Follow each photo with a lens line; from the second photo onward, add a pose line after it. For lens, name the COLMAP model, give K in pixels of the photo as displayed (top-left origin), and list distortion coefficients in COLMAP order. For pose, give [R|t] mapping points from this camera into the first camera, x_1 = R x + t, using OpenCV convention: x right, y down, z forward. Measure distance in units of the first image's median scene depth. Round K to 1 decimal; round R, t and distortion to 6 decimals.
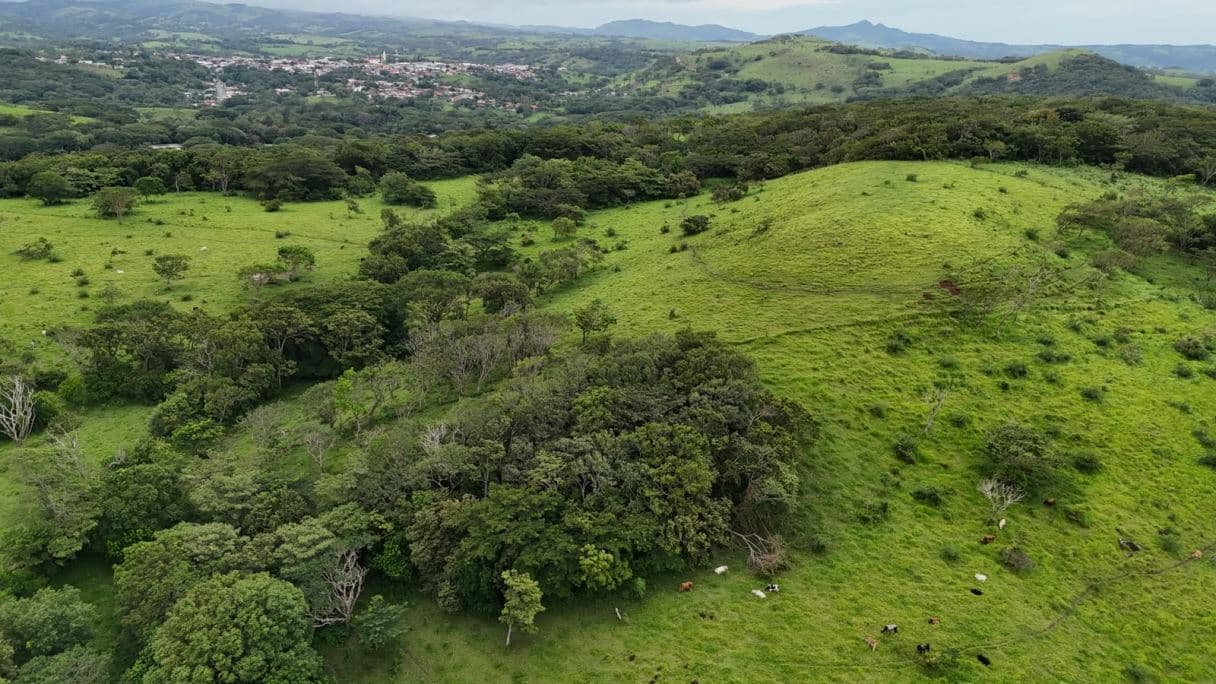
lens RADIAL K [[895.0, 0, 607.6], [0, 895.0, 348.6], [0, 0, 1]] dist [0.077062, -0.074269]
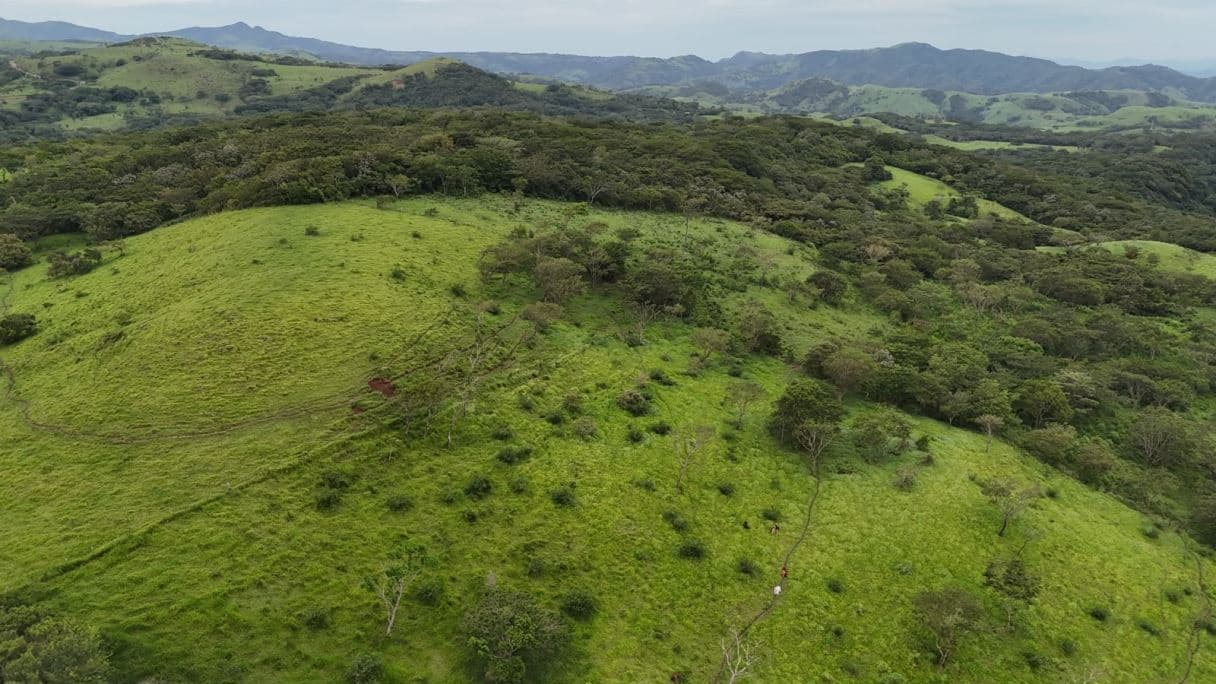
lens RADIAL K [[895.0, 0, 607.6], [0, 895.0, 348.6], [0, 0, 1]] dist [0.077062, -0.074269]
pose [[0.811761, -0.180267, 0.555471, 0.011172], [0.182285, 0.981856, 0.052252, -0.011323], [-0.554812, 0.058837, 0.829893, 0.024290]]
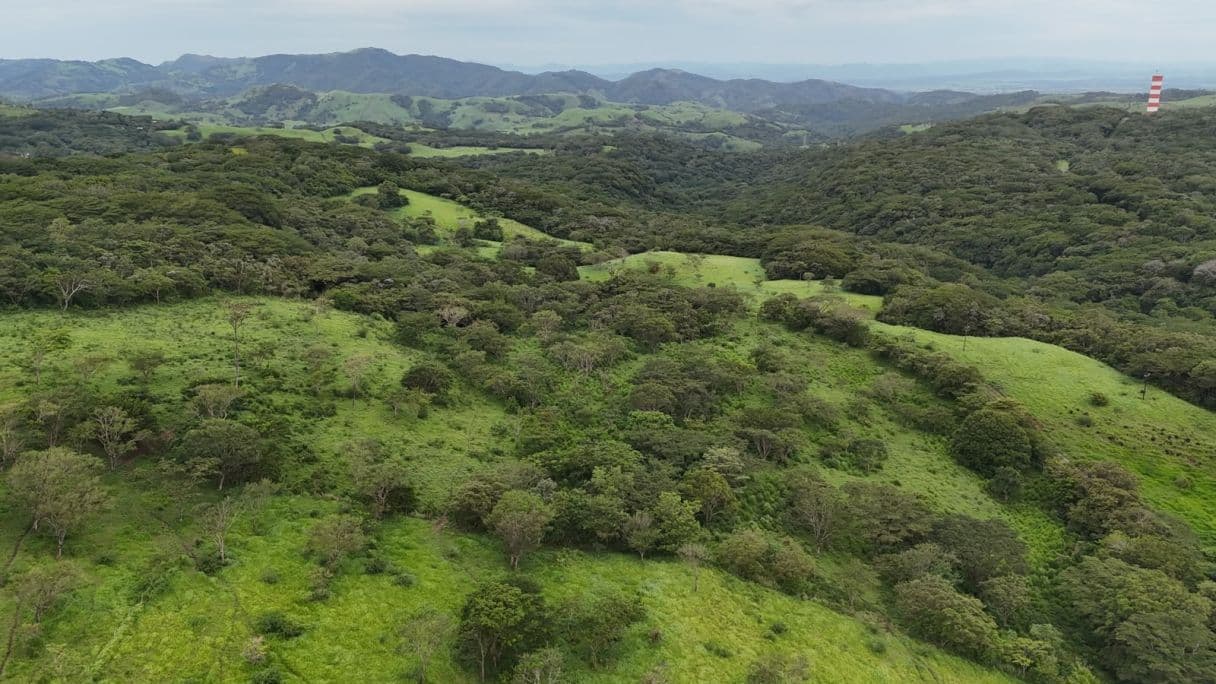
lens RADIAL K [[895.0, 0, 607.6], [0, 895.0, 348.6], [0, 0, 1]] dist [0.077062, -0.074269]
pose [[0.381376, -0.284641, 0.879506, 0.028491], [0.292401, 0.939710, 0.177332, -0.026240], [-0.876957, 0.189538, 0.441613, 0.051294]]
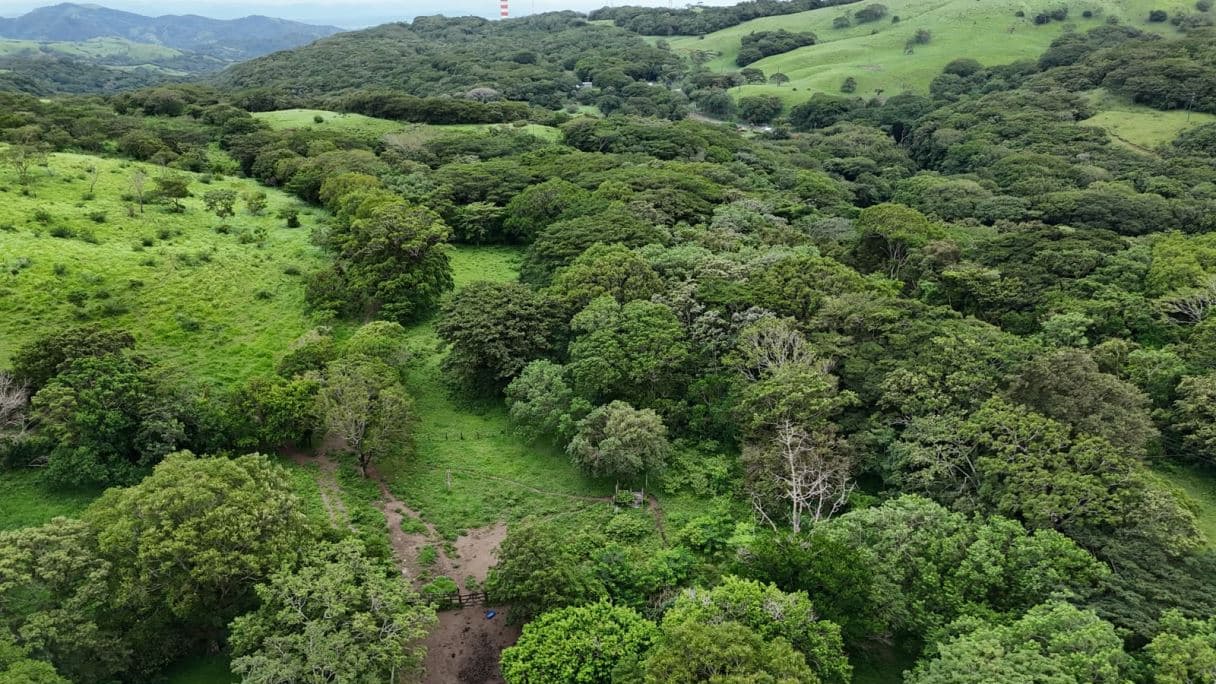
lens RADIAL K [[901.1, 0, 608.1], [0, 901.1, 337.1], [0, 0, 1]] dist [0.080716, -0.083047]
pose [[-0.163903, -0.345954, 0.923824, -0.082708], [0.313983, 0.869491, 0.381313, 0.015434], [-0.935174, 0.352564, -0.033889, 0.000270]]
